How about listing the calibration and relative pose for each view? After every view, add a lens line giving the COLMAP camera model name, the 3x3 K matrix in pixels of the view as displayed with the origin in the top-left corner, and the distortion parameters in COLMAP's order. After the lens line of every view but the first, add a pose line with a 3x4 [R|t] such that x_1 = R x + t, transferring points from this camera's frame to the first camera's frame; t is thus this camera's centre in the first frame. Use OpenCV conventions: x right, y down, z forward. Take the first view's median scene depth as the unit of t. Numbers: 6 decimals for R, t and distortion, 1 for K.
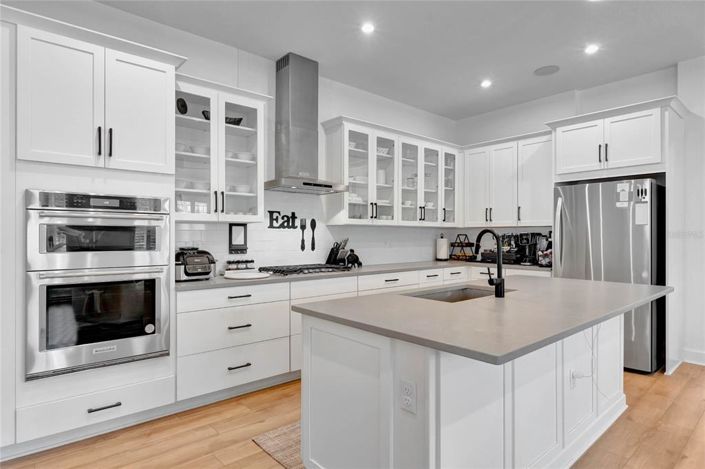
lens RADIAL K [[396.7, 0, 352.7], [0, 396.7, 231.7], [0, 0, 1]] dist [0.005466, 0.000892]
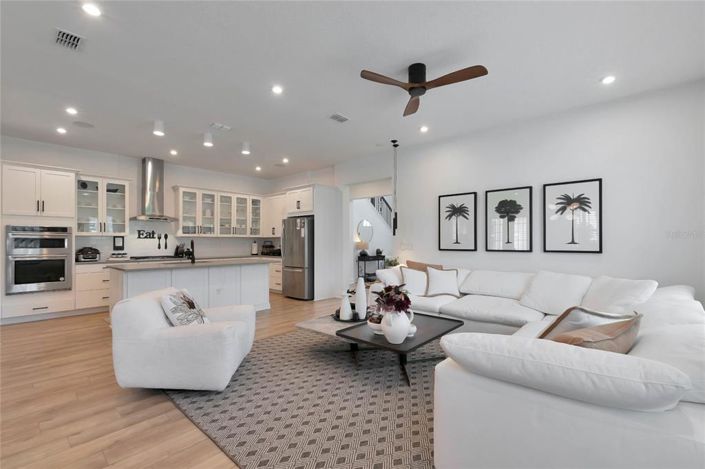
lens RADIAL K [[314.9, 0, 352.7], [0, 314.9, 241.7], [0, 0, 1]] dist [-0.004458, -0.001111]
pose [[0.993425, -0.000671, 0.114482, 0.699524], [-0.000623, 0.999936, 0.011264, -0.010480], [-0.114482, -0.011261, 0.993362, -0.759233]]
